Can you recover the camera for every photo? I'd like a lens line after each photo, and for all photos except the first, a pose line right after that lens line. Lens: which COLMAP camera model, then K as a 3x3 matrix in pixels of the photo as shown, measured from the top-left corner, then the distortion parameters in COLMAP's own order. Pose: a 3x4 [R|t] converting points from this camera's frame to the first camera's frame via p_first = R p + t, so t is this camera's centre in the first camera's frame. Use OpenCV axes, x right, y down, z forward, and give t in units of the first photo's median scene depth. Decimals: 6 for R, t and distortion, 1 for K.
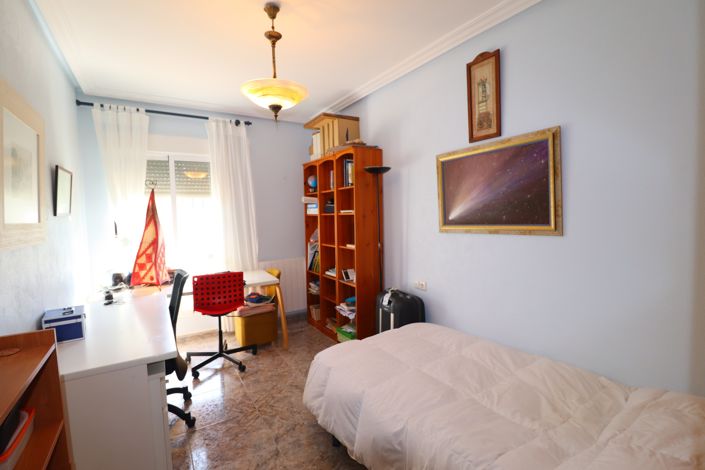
lens RADIAL K [[327.2, 0, 356.3], [0, 327.2, 232.9], [0, 0, 1]] dist [0.000270, -0.008753]
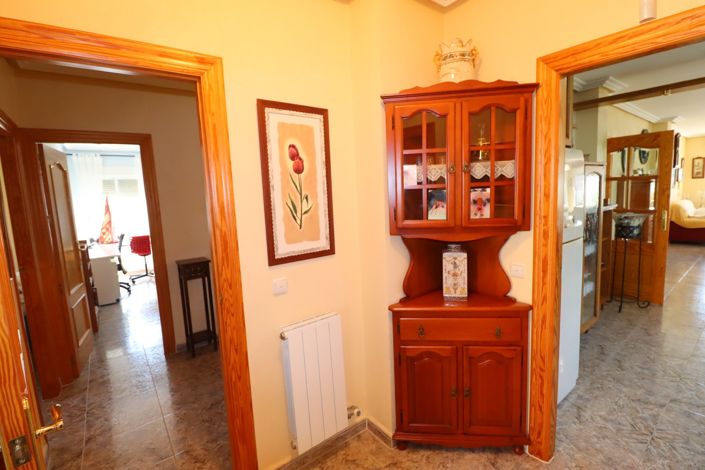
lens RADIAL K [[327.2, 0, 356.3], [0, 327.2, 232.9], [0, 0, 1]] dist [0.000270, -0.008753]
pose [[0.995602, -0.026428, 0.089874, 0.751362], [0.019867, 0.997125, 0.073128, -0.023205], [-0.091548, -0.071021, 0.993265, -1.201845]]
